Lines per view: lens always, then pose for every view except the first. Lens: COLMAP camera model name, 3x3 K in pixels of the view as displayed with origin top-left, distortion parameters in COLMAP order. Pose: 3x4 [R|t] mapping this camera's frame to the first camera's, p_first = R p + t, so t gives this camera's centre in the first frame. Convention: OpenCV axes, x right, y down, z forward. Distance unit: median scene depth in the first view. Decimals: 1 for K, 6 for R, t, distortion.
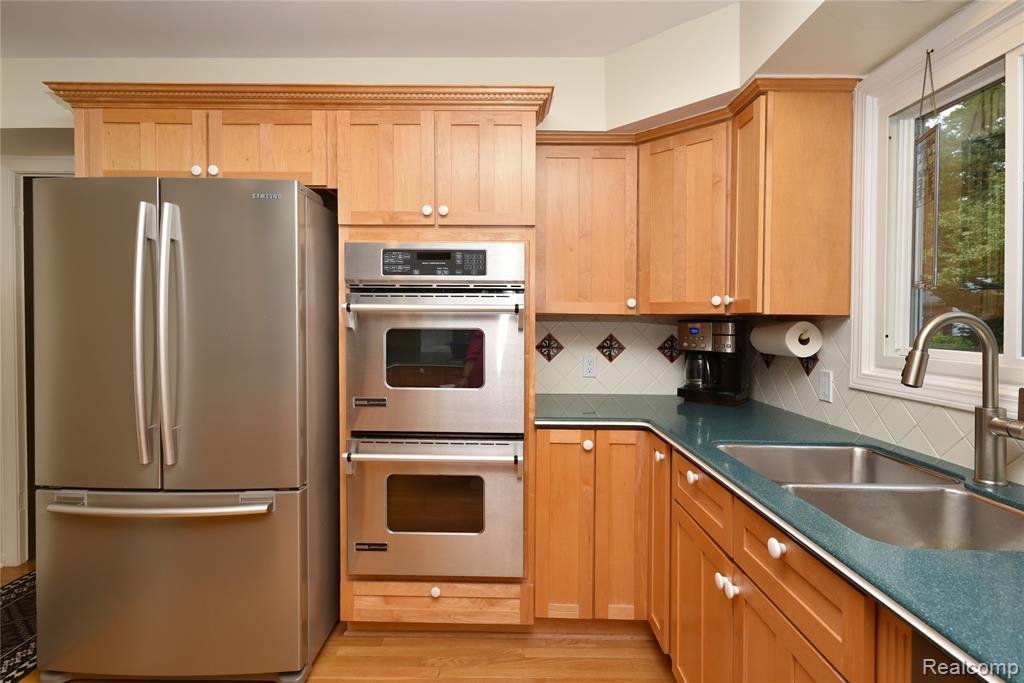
lens RADIAL K [[525.0, 0, 512.7], [0, 525.0, 325.3], [0, 0, 1]] dist [-0.029301, -0.000654]
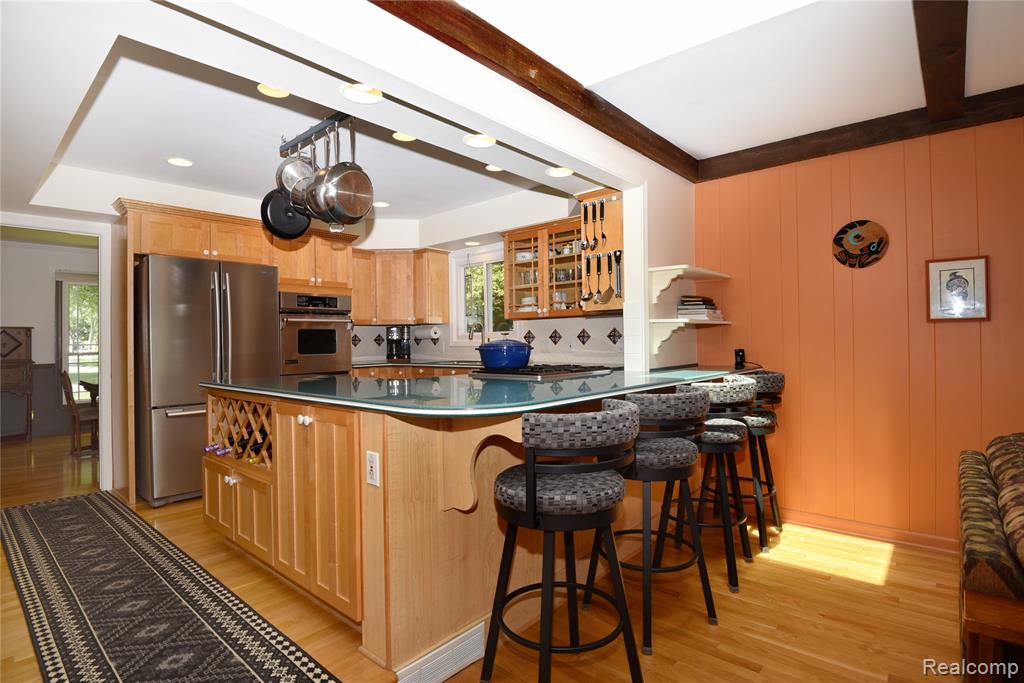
lens RADIAL K [[503.7, 0, 512.0], [0, 503.7, 351.4], [0, 0, 1]] dist [-0.027720, -0.001259]
pose [[0.660278, -0.032591, 0.750314, -1.302787], [0.026563, 0.999446, 0.020037, 0.088816], [-0.750551, 0.006700, 0.660778, -1.222284]]
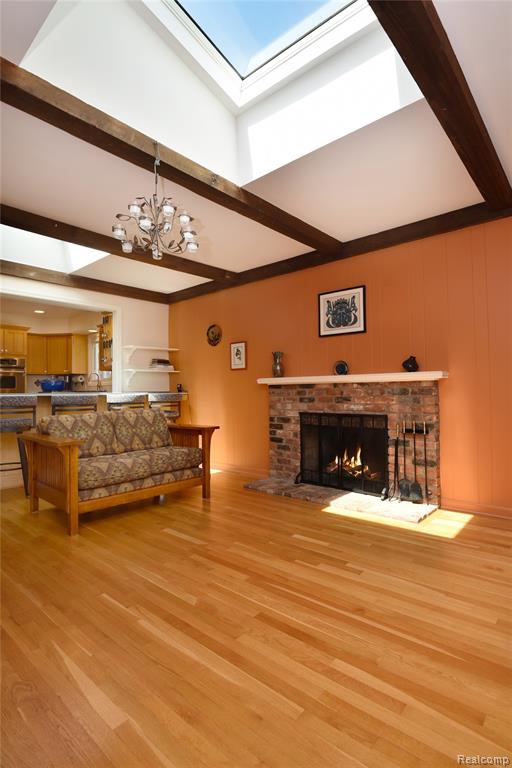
lens RADIAL K [[393.8, 0, 251.8], [0, 393.8, 382.4], [0, 0, 1]] dist [-0.029301, -0.000654]
pose [[0.675112, -0.002468, 0.737711, -1.240454], [0.028051, 0.999357, -0.022327, 0.206021], [-0.737182, 0.035766, 0.674747, -3.031940]]
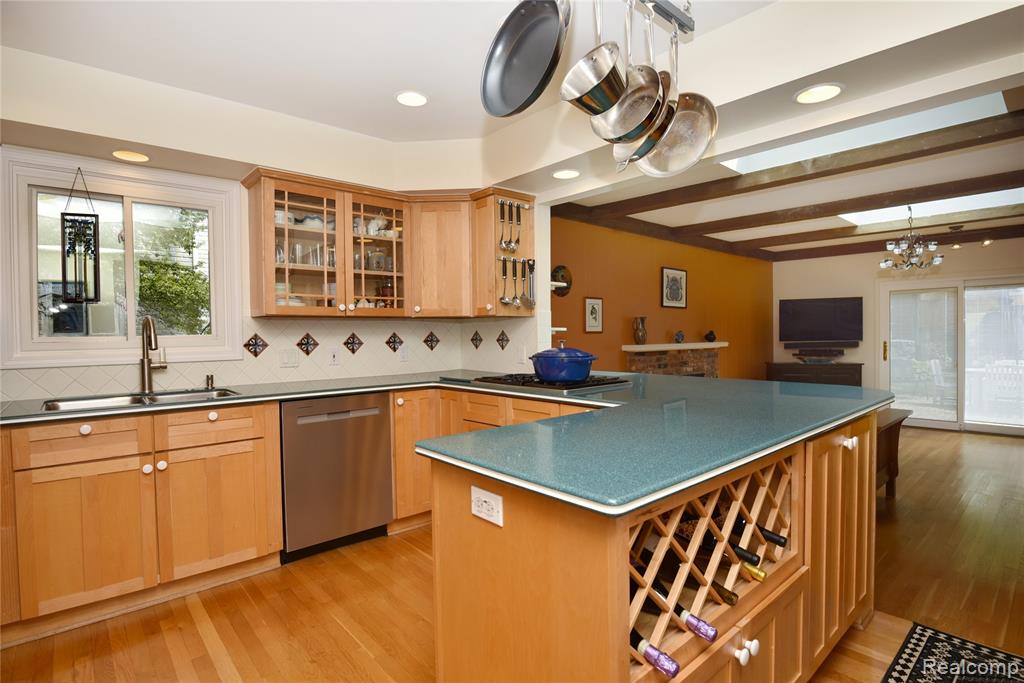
lens RADIAL K [[519.3, 0, 510.8], [0, 519.3, 351.3], [0, 0, 1]] dist [-0.028812, -0.000167]
pose [[-0.660932, -0.023523, 0.750077, -1.103118], [0.015708, 0.998856, 0.045165, 0.030791], [-0.750281, 0.041633, -0.659807, 0.799191]]
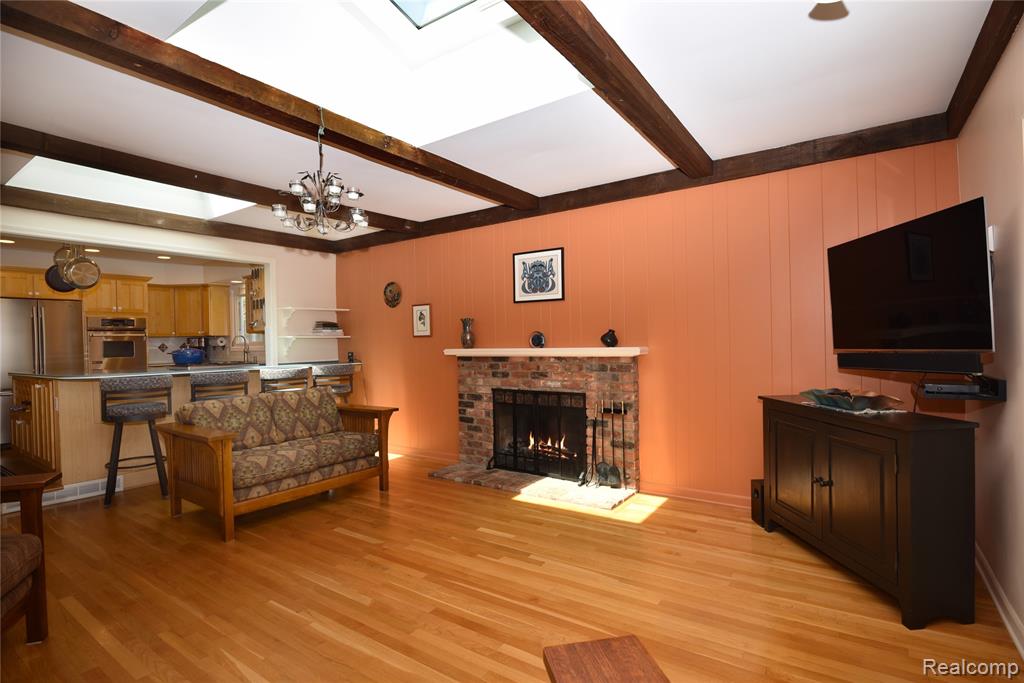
lens RADIAL K [[503.7, 0, 512.0], [0, 503.7, 351.4], [0, 0, 1]] dist [-0.027720, -0.001259]
pose [[0.576274, -0.034220, 0.816540, -1.388090], [0.032600, 0.999290, 0.018871, 0.107103], [-0.816606, 0.015744, 0.576980, -3.241724]]
